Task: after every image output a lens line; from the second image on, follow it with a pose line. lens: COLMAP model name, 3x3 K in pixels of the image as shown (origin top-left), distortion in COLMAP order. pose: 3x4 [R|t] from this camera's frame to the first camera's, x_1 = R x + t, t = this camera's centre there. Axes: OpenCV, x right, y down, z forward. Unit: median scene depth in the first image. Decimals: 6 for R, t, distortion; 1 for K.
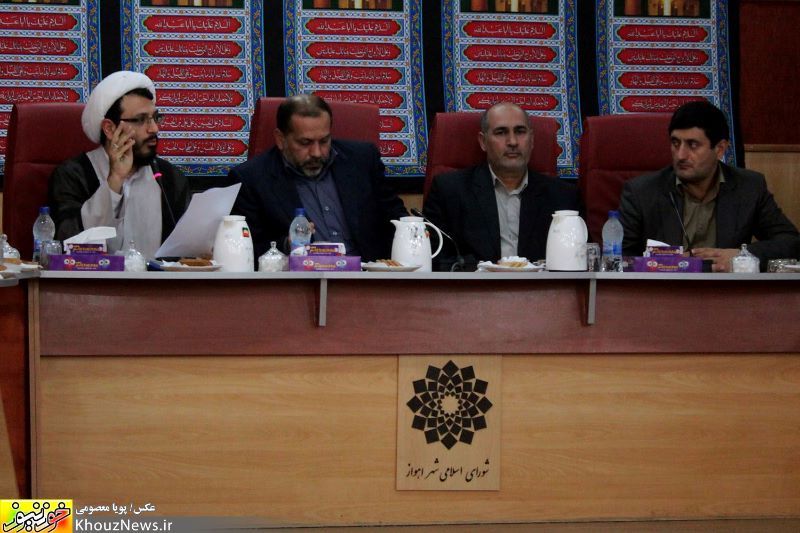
lens RADIAL K [[3792.5, 0, 402.4], [0, 3792.5, 261.9], [0, 0, 1]] dist [-0.116695, 0.000000]
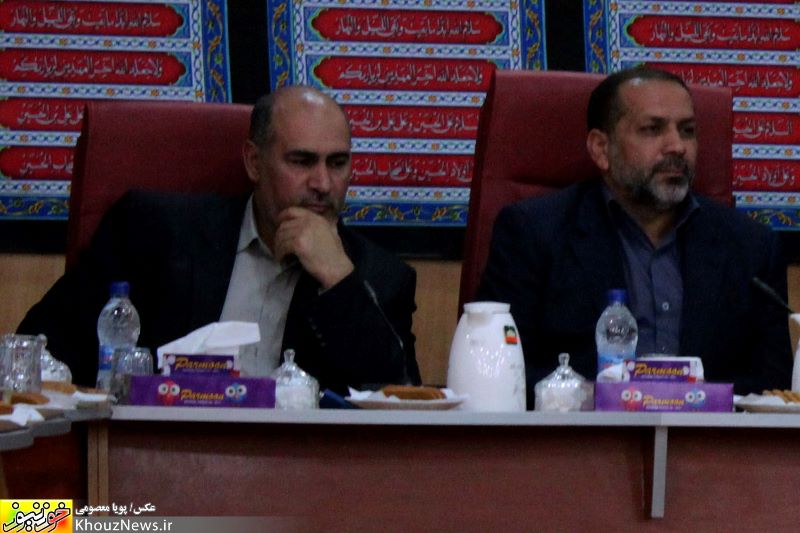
lens RADIAL K [[2343.6, 0, 394.9], [0, 2343.6, 259.1], [0, 0, 1]] dist [0.050388, 0.000000]
pose [[0.988936, 0.001014, -0.148337, -0.009205], [-0.008622, 0.998679, -0.050655, -0.001850], [0.148090, 0.051374, 0.987639, 0.682606]]
